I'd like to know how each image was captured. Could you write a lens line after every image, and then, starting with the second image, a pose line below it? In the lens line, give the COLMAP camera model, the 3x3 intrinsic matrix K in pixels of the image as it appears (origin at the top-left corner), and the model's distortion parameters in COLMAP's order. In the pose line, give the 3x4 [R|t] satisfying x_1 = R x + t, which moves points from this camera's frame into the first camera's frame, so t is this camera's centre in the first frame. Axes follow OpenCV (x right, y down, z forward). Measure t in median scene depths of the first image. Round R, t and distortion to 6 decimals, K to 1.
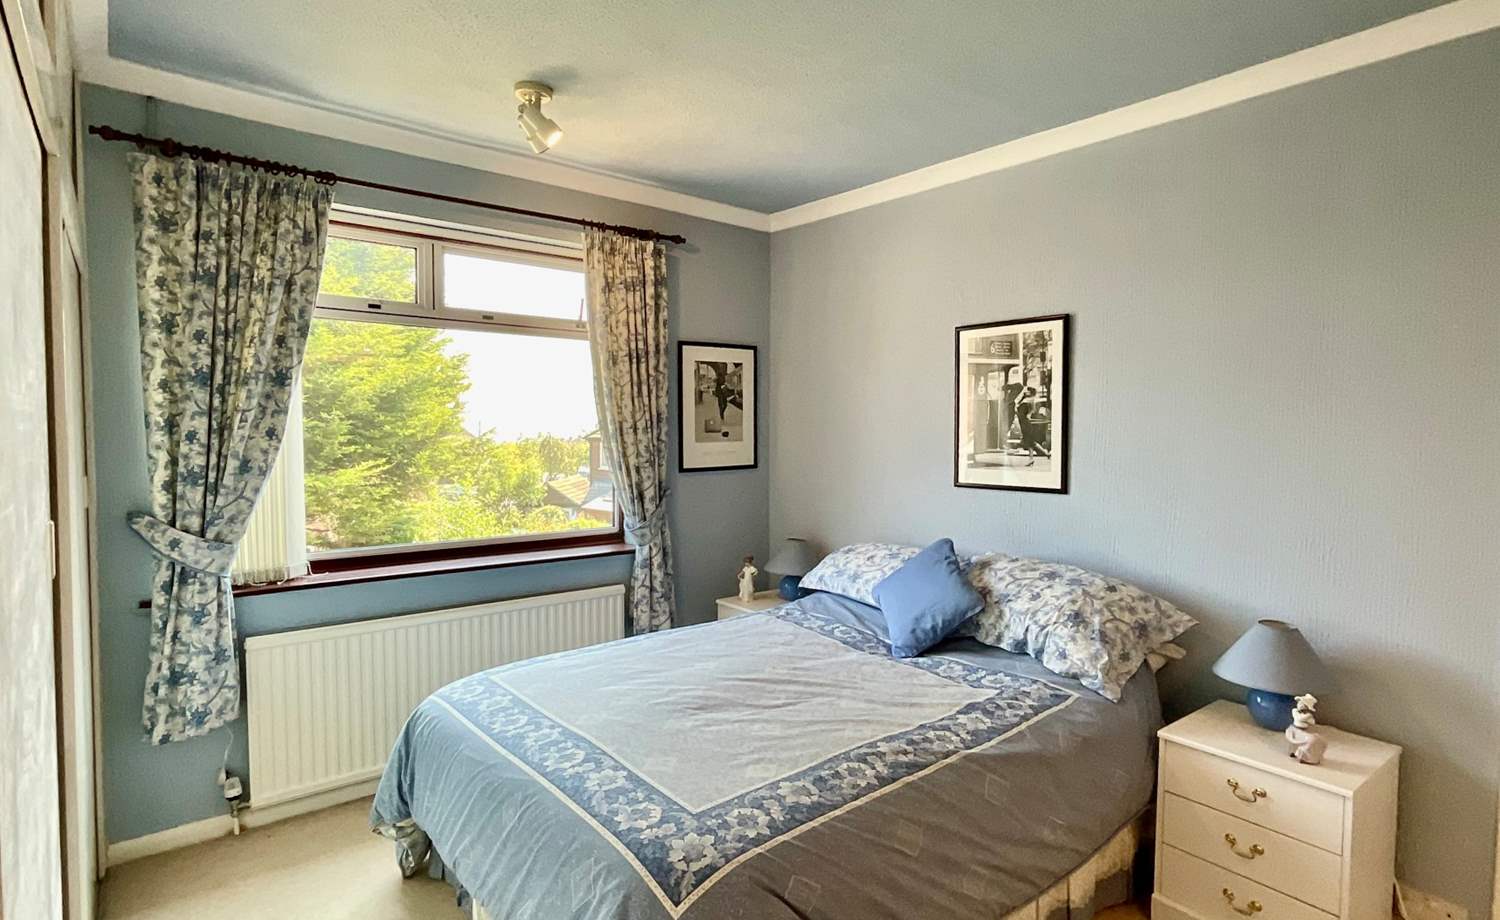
lens RADIAL K [[760.6, 0, 742.6], [0, 760.6, 460.8], [0, 0, 1]] dist [-0.002778, -0.000415]
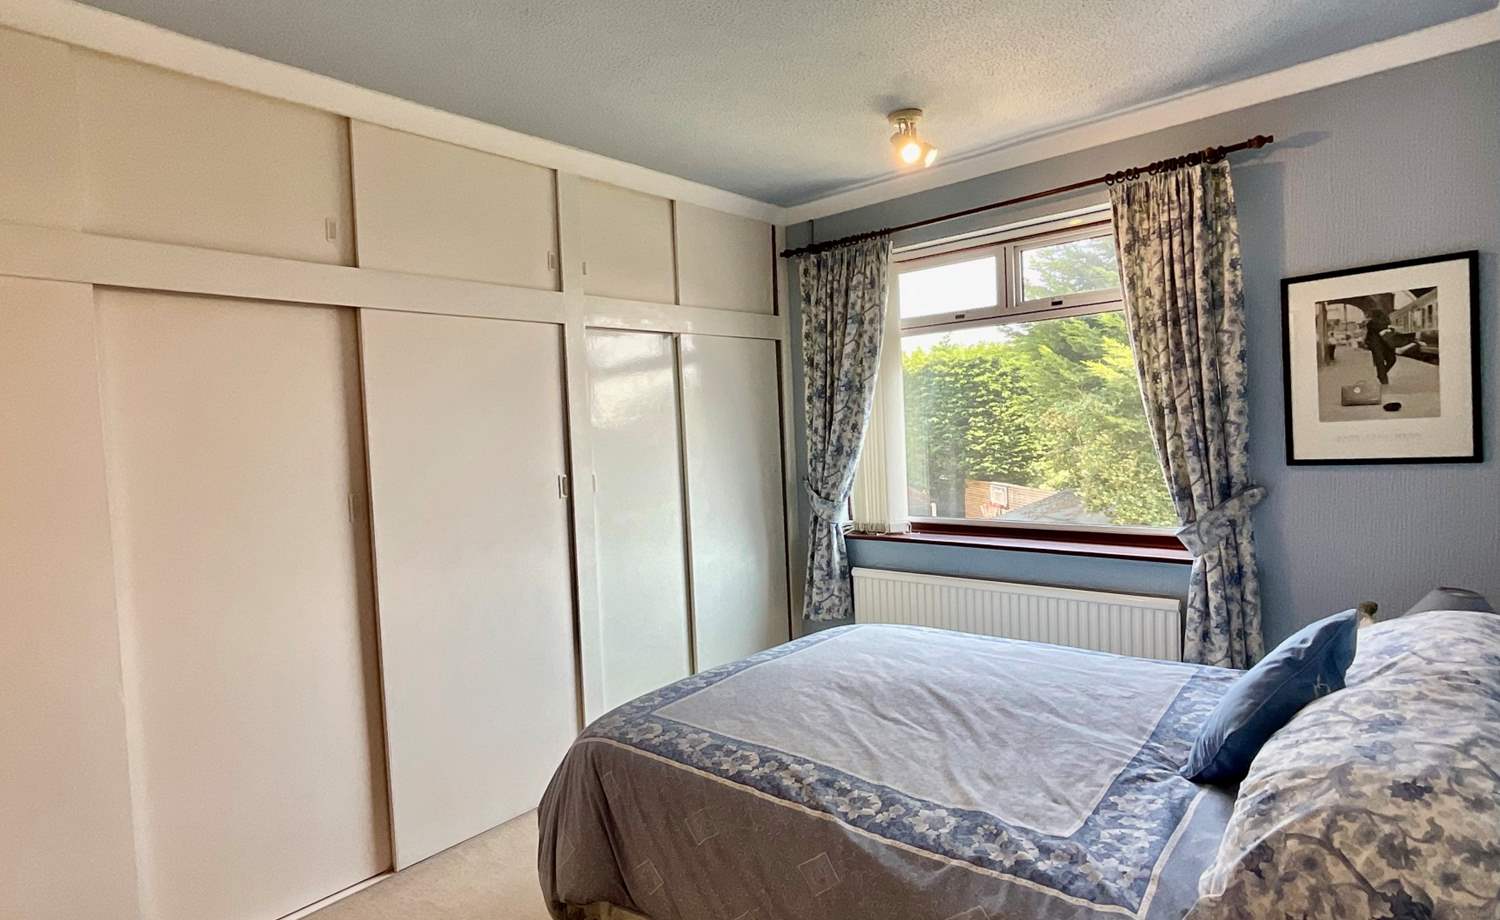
lens RADIAL K [[760.6, 0, 742.6], [0, 760.6, 460.8], [0, 0, 1]] dist [-0.002778, -0.000415]
pose [[0.174352, 0.030107, -0.984223, 0.748108], [0.005202, 0.999490, 0.031495, -0.019391], [0.984670, -0.010611, 0.174106, 0.535636]]
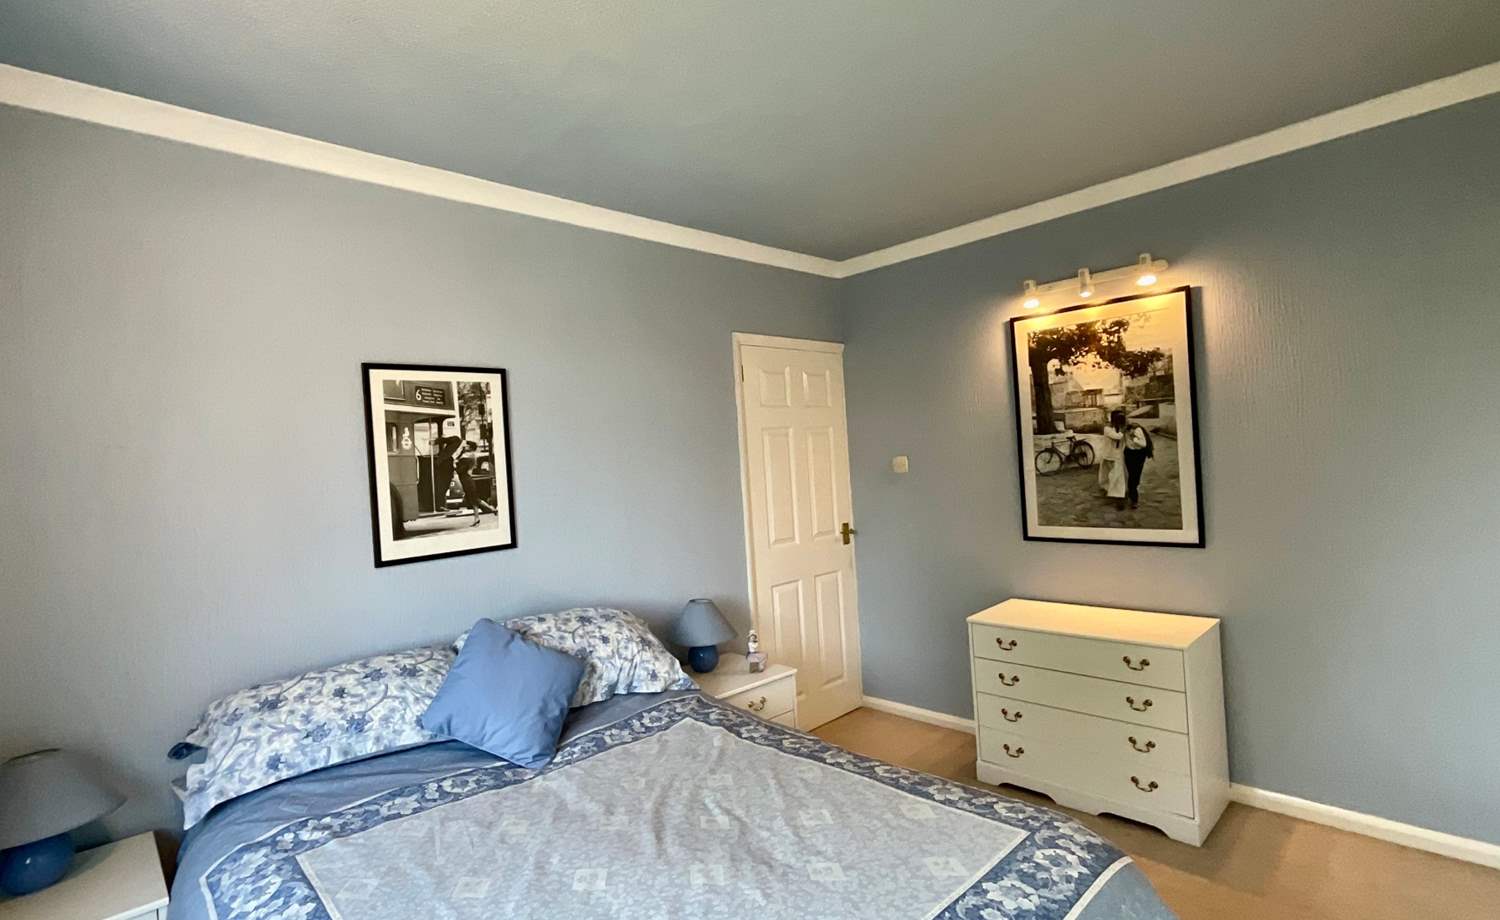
lens RADIAL K [[729.0, 0, 742.0], [0, 729.0, 459.9], [0, 0, 1]] dist [-0.002209, -0.000047]
pose [[-0.090439, -0.003365, 0.995896, -0.591176], [0.098386, 0.995072, 0.012296, -0.057022], [-0.991030, 0.099095, -0.089662, 0.824842]]
